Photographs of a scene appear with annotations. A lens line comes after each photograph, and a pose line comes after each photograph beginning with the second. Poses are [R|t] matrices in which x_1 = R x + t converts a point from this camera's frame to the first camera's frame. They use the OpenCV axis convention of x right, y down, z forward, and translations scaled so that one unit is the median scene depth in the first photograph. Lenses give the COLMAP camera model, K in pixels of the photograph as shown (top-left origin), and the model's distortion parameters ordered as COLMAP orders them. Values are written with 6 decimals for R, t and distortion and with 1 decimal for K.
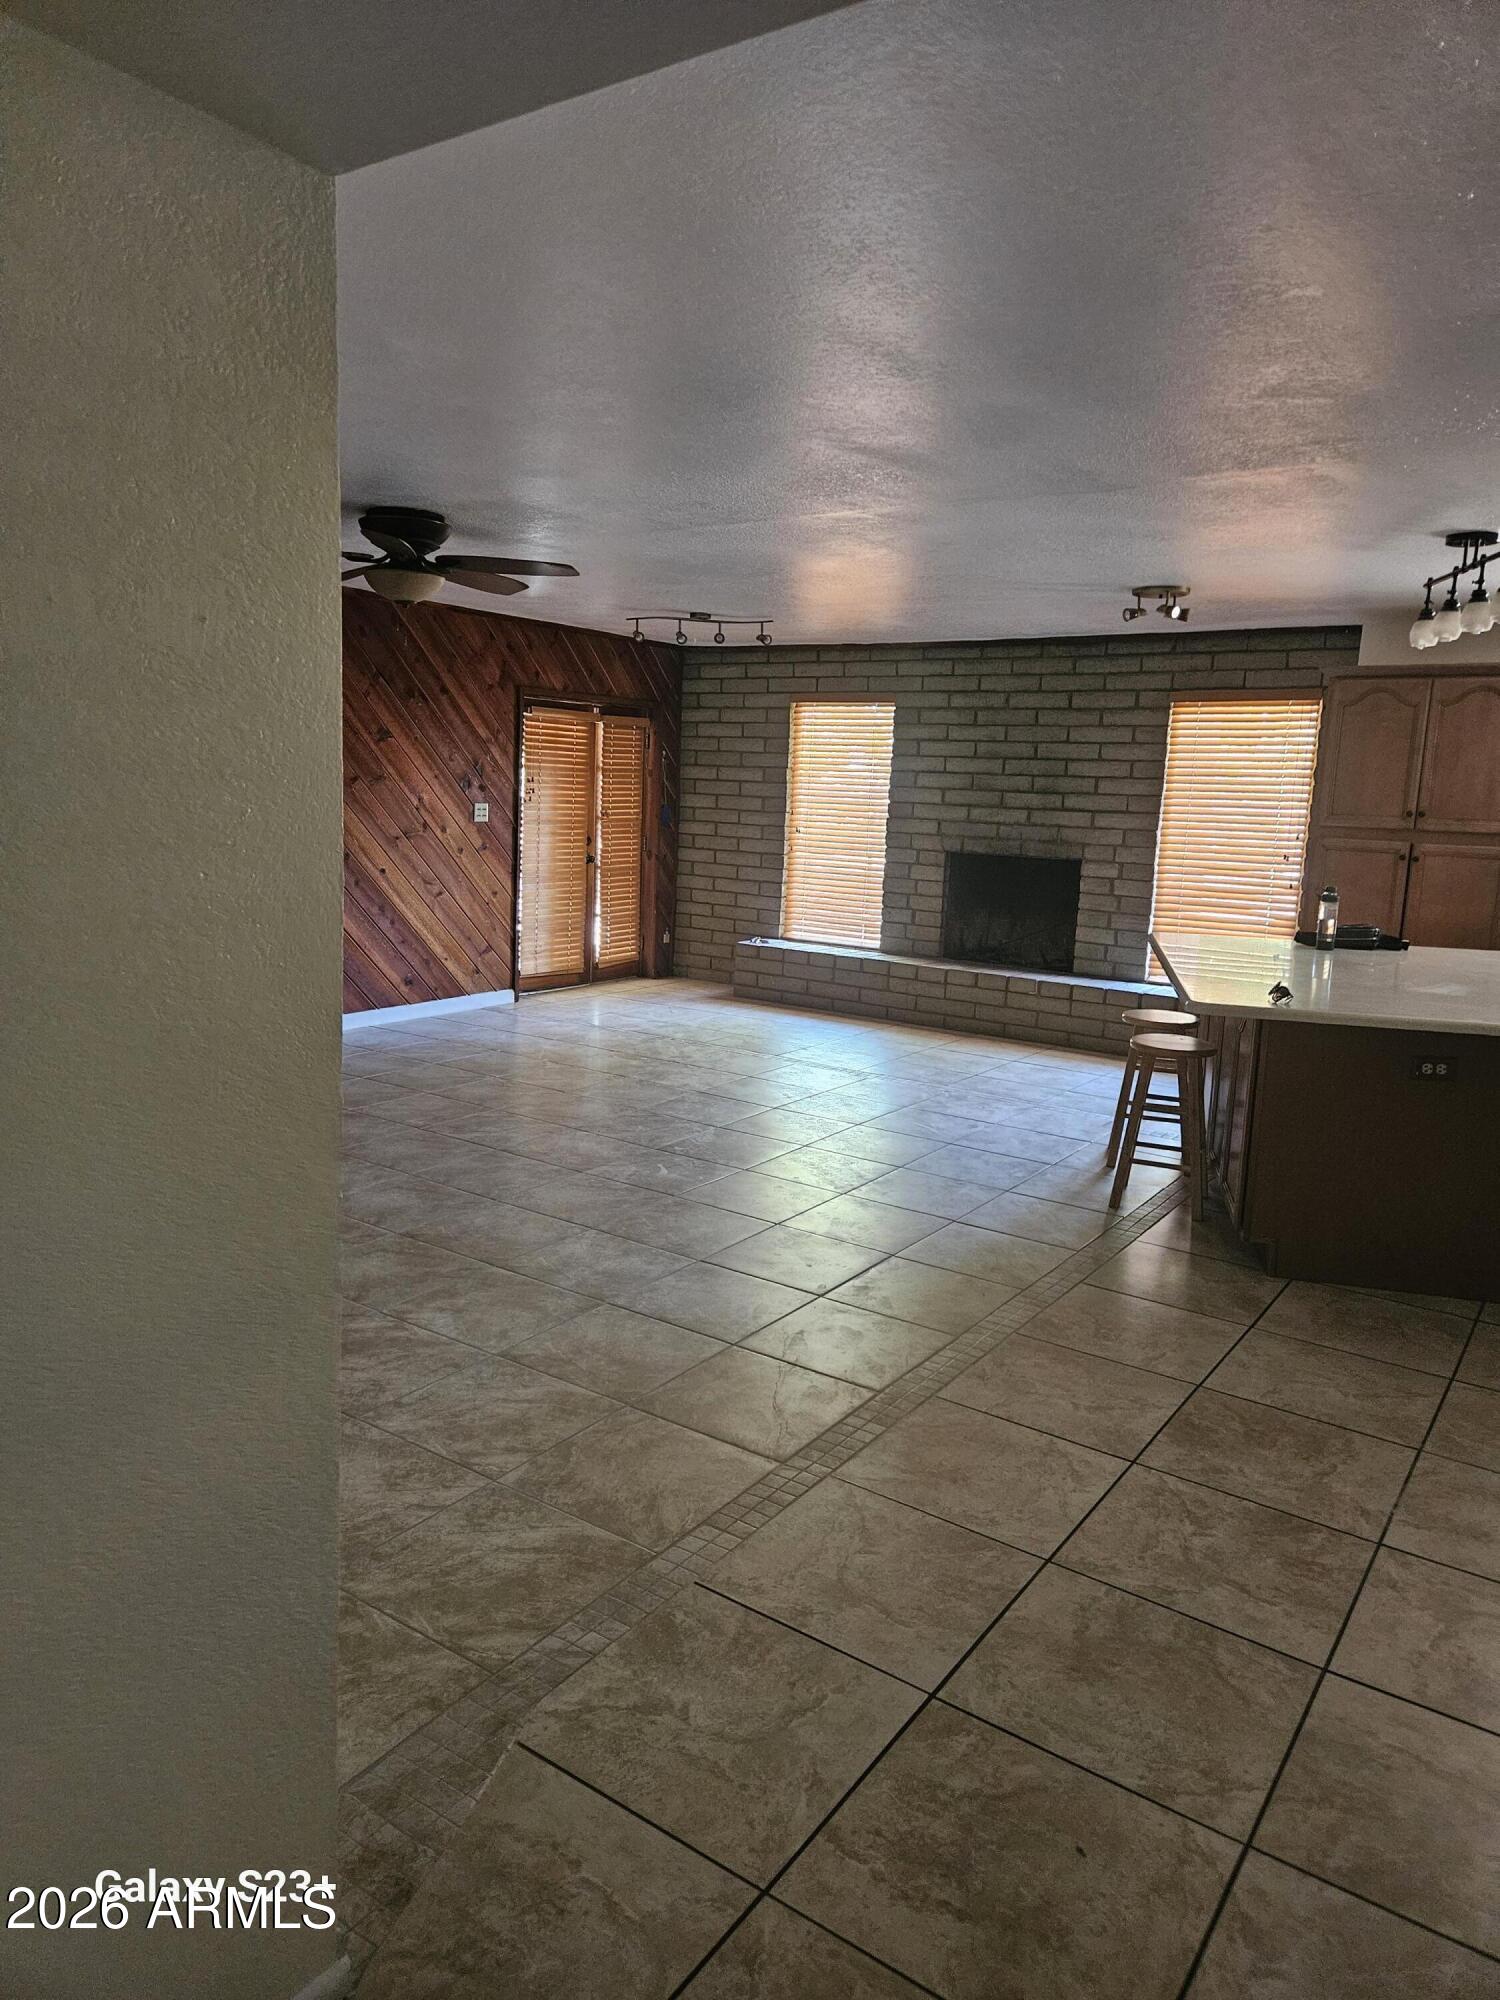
lens RADIAL K [[1335.4, 0, 741.8], [0, 1335.4, 988.8], [0, 0, 1]] dist [0.074489, -0.055360]
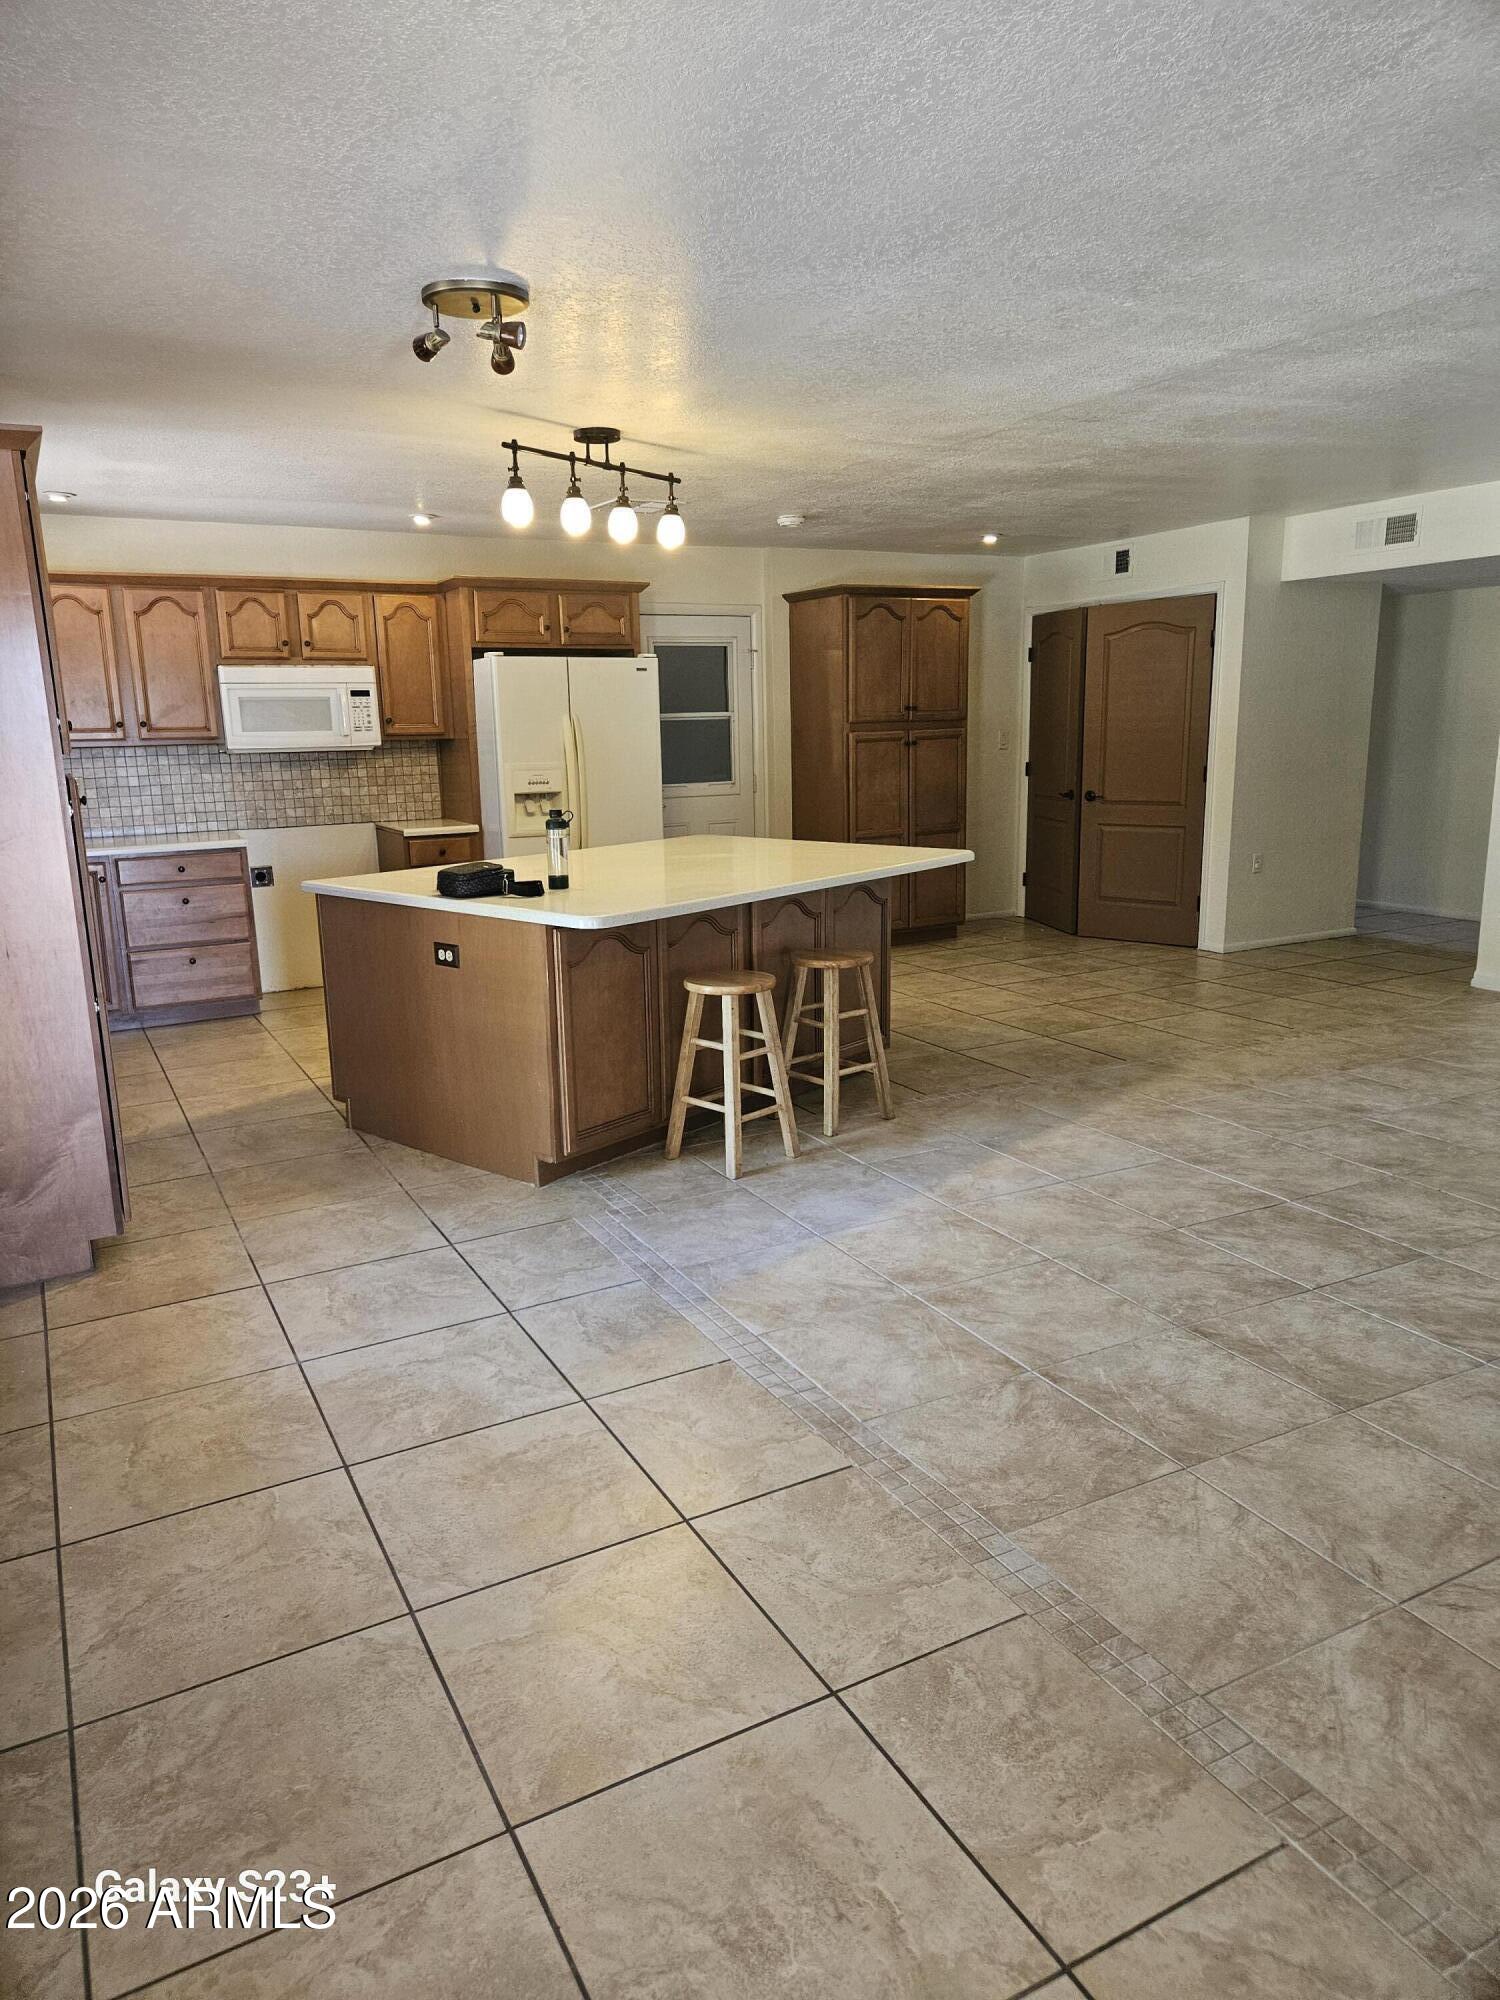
lens RADIAL K [[1335.4, 0, 741.8], [0, 1335.4, 988.8], [0, 0, 1]] dist [0.074489, -0.055360]
pose [[-0.889679, -0.110314, 0.443061, -0.034262], [0.057829, 0.935335, 0.349004, -0.184914], [-0.452910, 0.336123, -0.825769, 1.228416]]
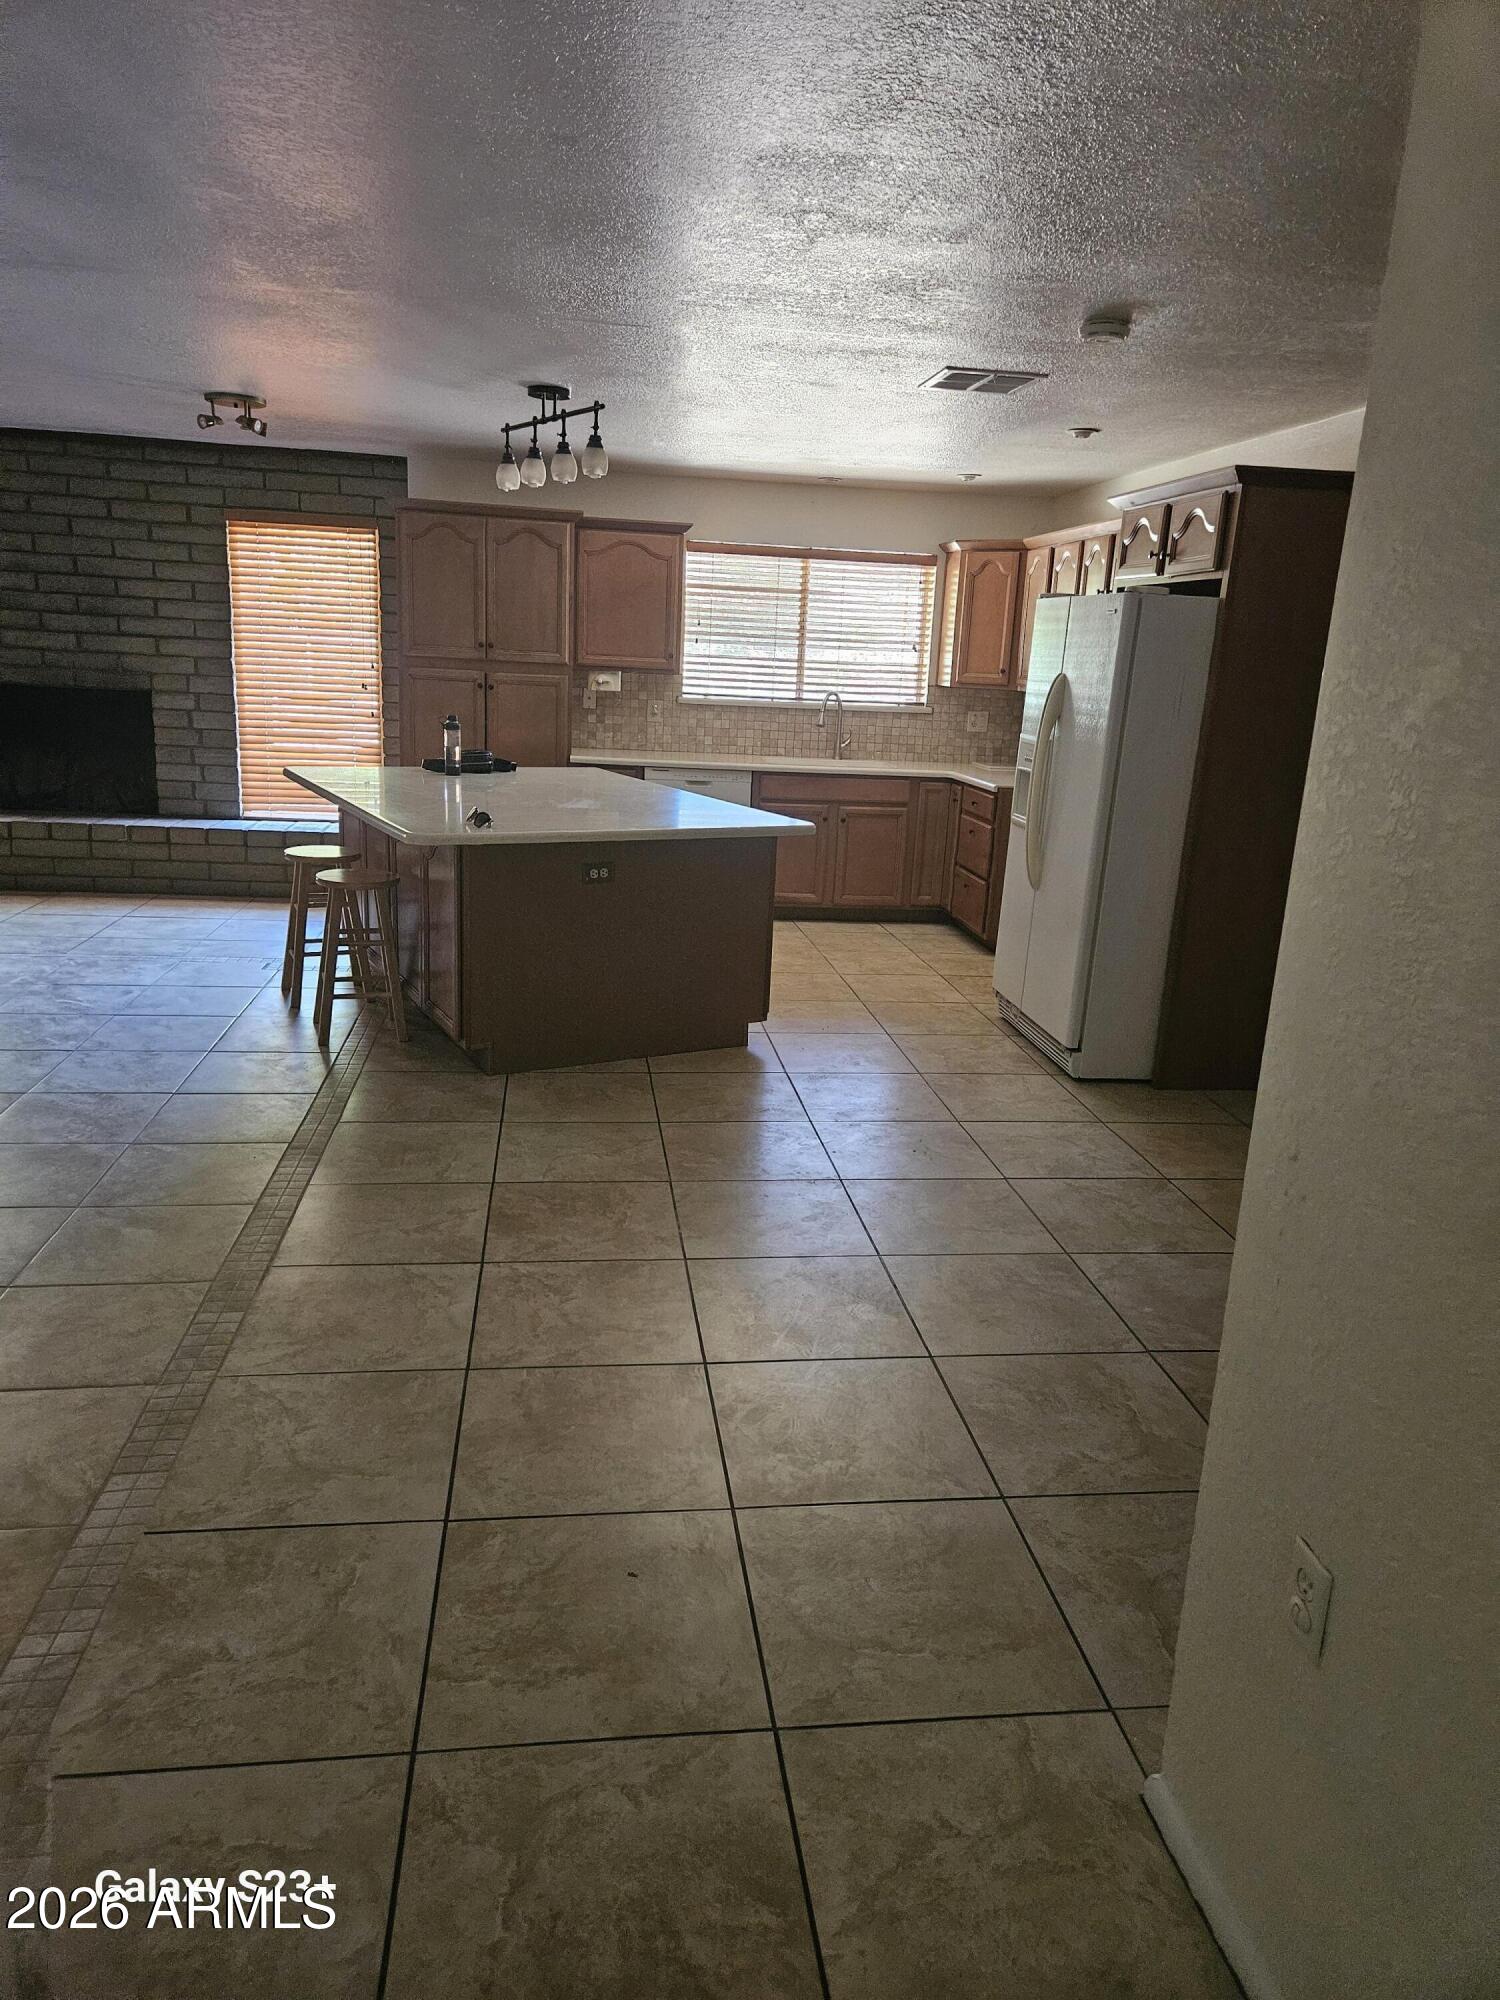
lens RADIAL K [[1319.7, 0, 743.6], [0, 1319.7, 992.5], [0, 0, 1]] dist [0.068187, -0.053273]
pose [[0.740122, -0.172189, 0.650054, -0.089361], [0.084532, 0.982817, 0.164089, -0.009293], [-0.667138, -0.066496, 0.741960, 0.033428]]
